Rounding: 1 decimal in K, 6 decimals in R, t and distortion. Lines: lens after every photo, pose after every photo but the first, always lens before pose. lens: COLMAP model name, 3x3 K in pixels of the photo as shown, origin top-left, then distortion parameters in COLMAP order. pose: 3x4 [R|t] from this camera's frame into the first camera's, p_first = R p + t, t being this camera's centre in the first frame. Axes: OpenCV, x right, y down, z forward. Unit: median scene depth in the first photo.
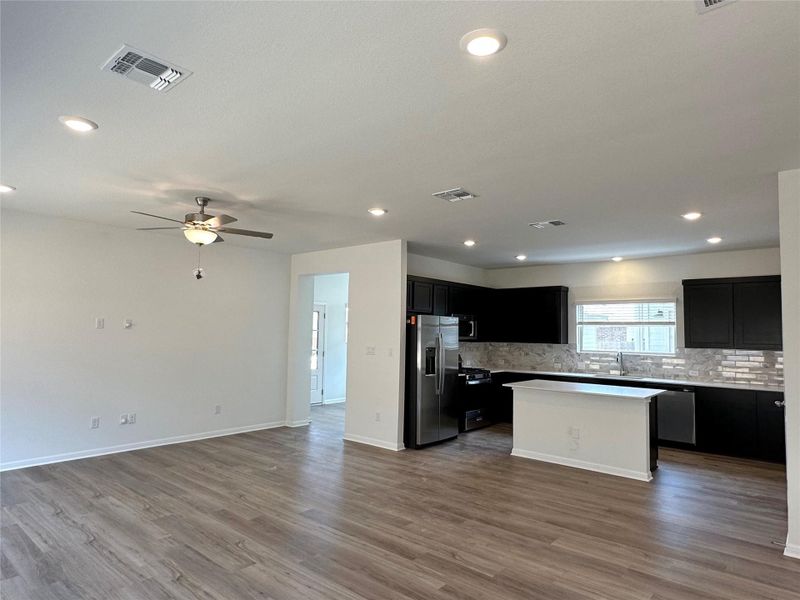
lens RADIAL K [[489.4, 0, 392.8], [0, 489.4, 306.9], [0, 0, 1]] dist [0.001995, 0.003673]
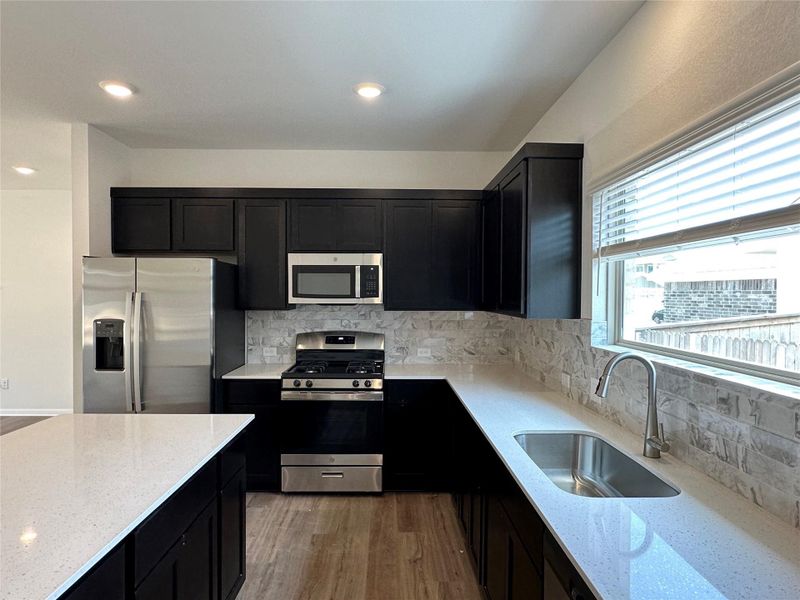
lens RADIAL K [[489.4, 0, 397.5], [0, 489.4, 300.5], [0, 0, 1]] dist [0.001995, 0.003673]
pose [[0.670519, -0.000657, -0.741892, 0.570504], [0.045373, 0.998164, 0.040123, 0.047861], [0.740504, -0.060565, 0.669318, 0.753945]]
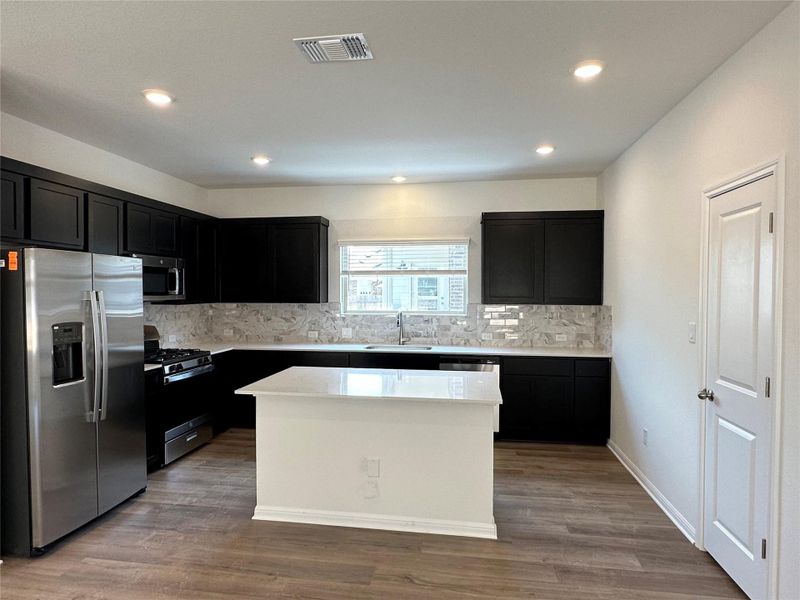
lens RADIAL K [[489.4, 0, 399.7], [0, 489.4, 305.8], [0, 0, 1]] dist [0.001995, 0.003673]
pose [[0.845525, -0.032940, 0.532919, 0.082137], [-0.015425, 0.996172, 0.086047, 0.020691], [-0.533713, -0.080975, 0.841780, 0.398179]]
